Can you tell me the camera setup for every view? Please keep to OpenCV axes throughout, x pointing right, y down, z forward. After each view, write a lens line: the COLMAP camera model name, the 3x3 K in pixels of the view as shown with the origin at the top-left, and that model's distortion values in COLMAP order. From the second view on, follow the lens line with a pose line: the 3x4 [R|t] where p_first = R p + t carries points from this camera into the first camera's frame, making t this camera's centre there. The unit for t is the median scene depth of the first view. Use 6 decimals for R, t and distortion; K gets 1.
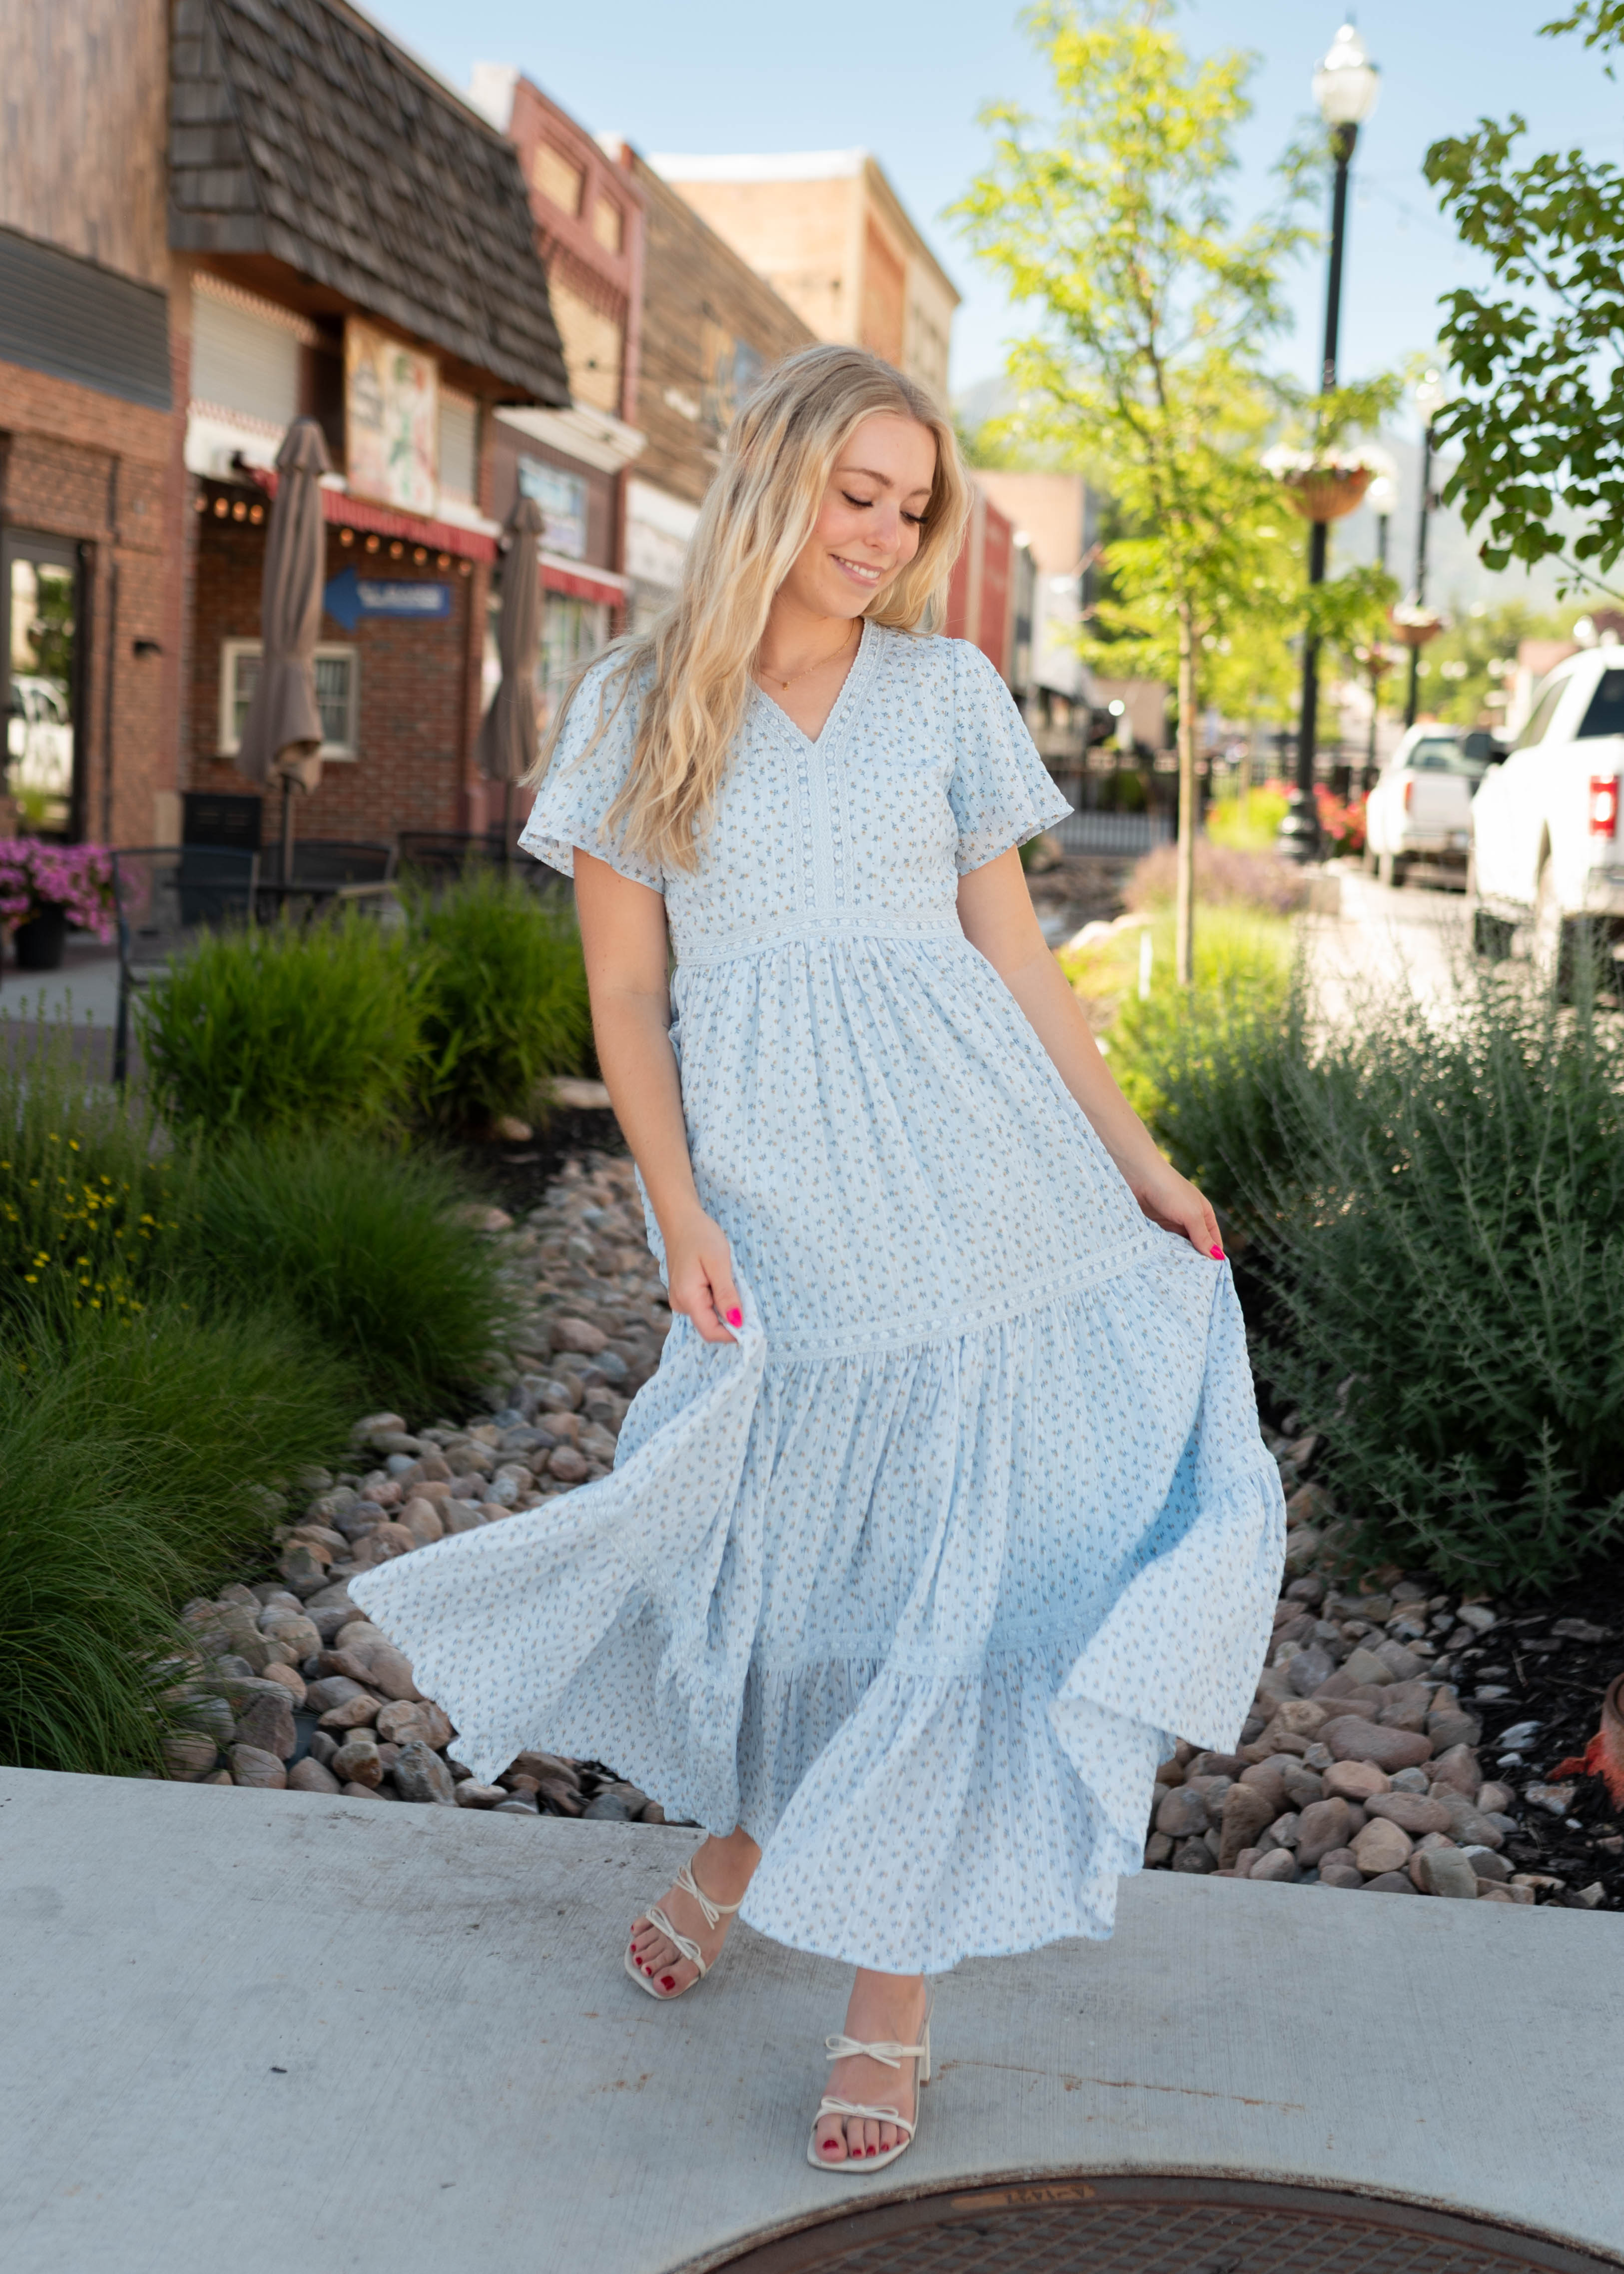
lens RADIAL K [[3025.8, 0, 800.7], [0, 3025.8, 949.6], [0, 0, 1]] dist [-0.002458, -0.000266]
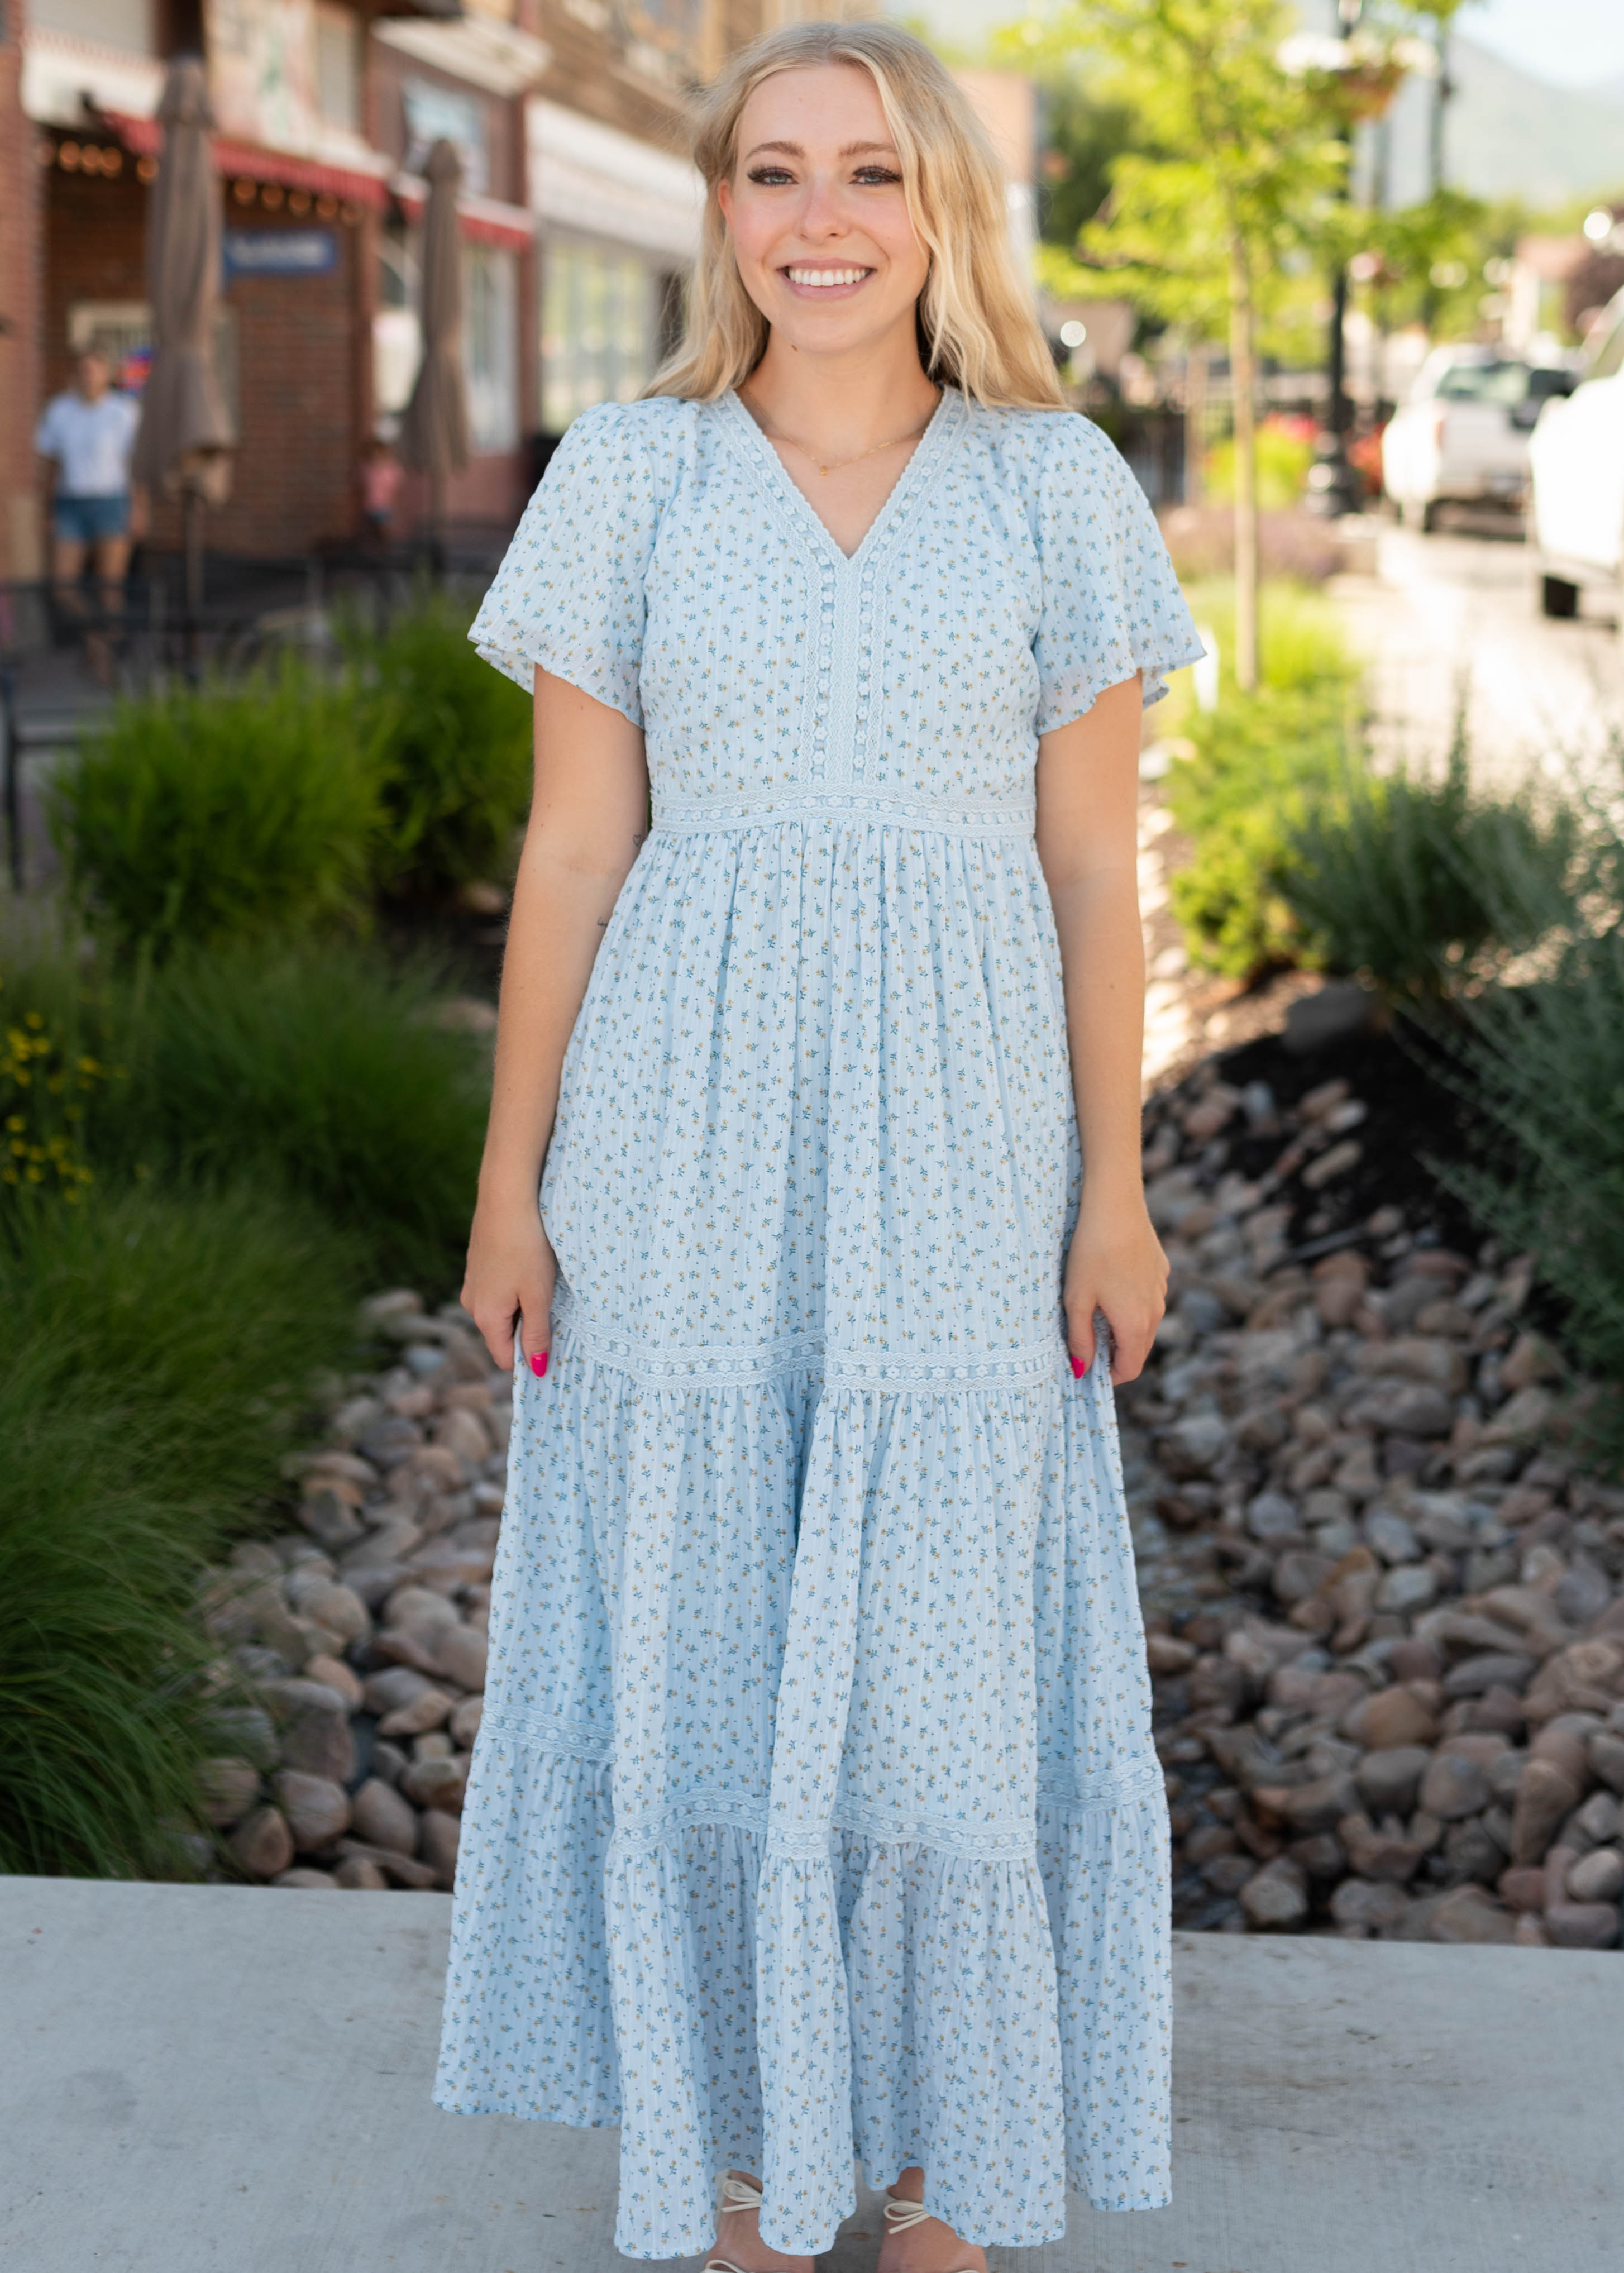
lens RADIAL K [[3355.3, 0, 824.8], [0, 3355.3, 812.2], [0, 0, 1]] dist [-0.003372, 0.001805]
pose [[0.998481, -0.042823, 0.034670, -0.045973], [0.040596, 0.997214, 0.062572, -0.028943], [-0.037253, -0.061069, 0.997438, 0.090593]]
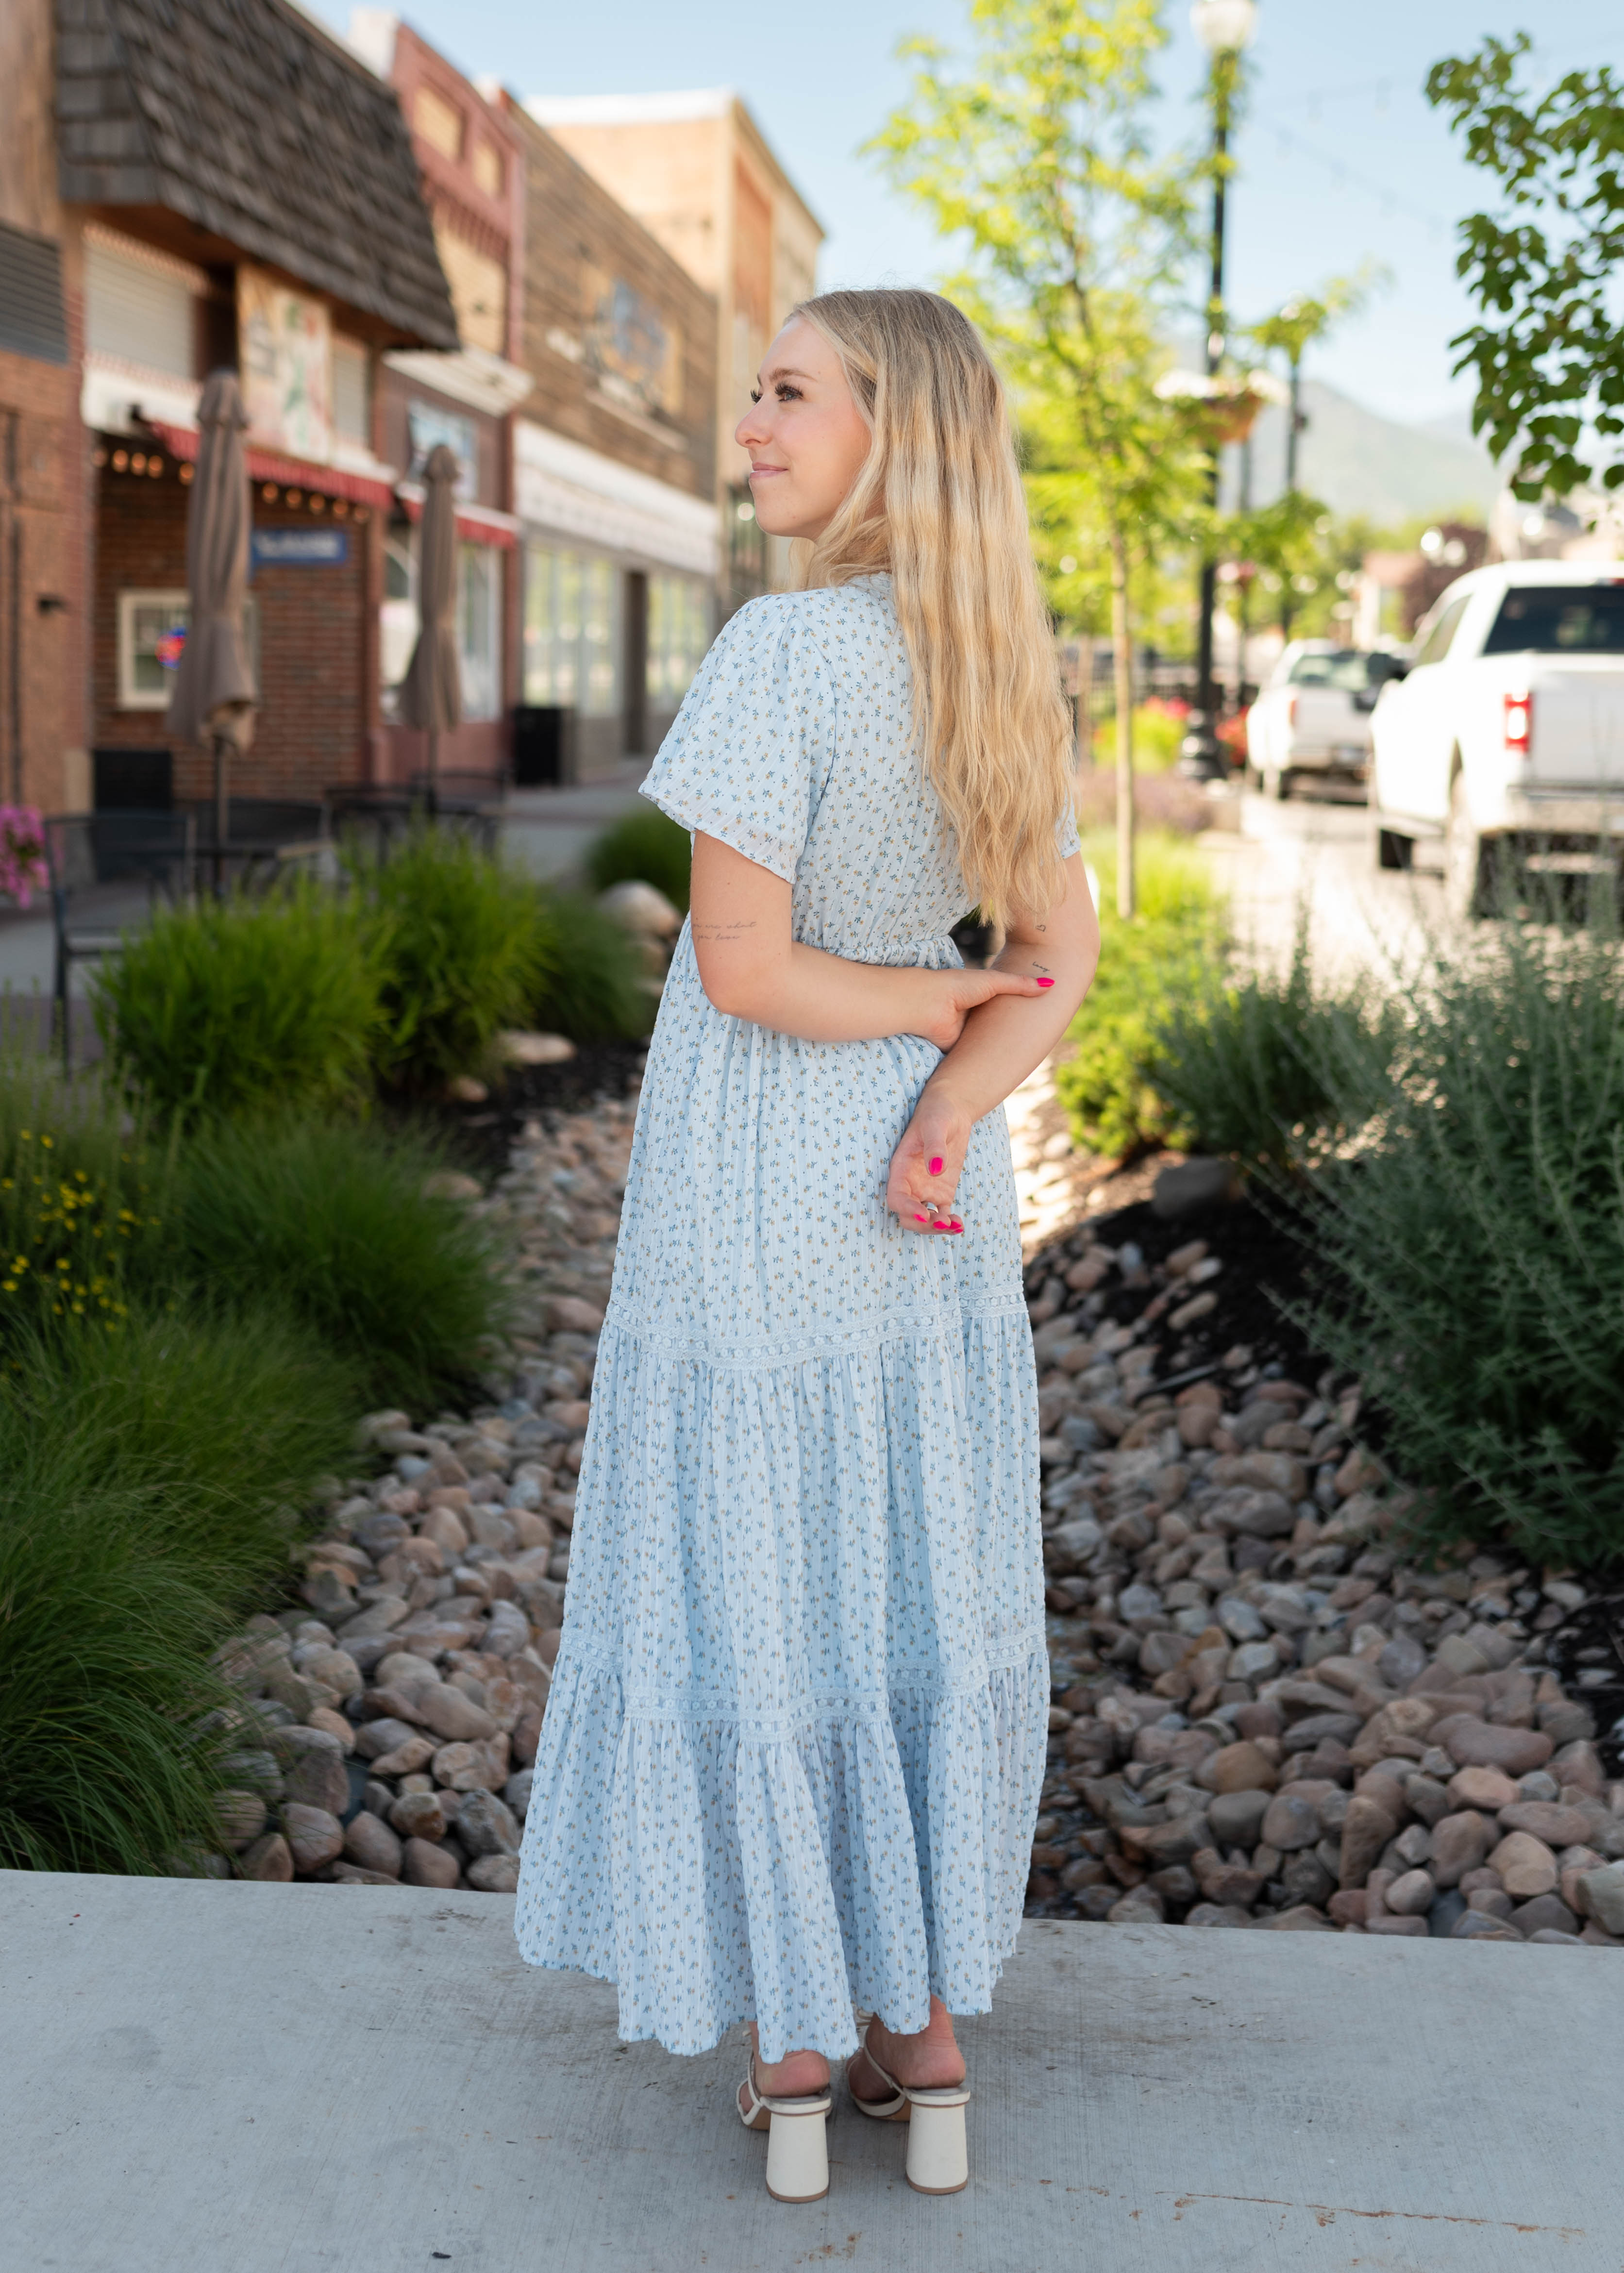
lens RADIAL K [[2919.5, 0, 808.0], [0, 2919.5, 897.1], [0, 0, 1]] dist [-0.001648, 0.005113]
pose [[0.998149, -0.032827, 0.051193, -0.045779], [0.032280, 0.999413, 0.011457, -0.015567], [-0.051539, -0.009784, 0.998623, 0.069603]]
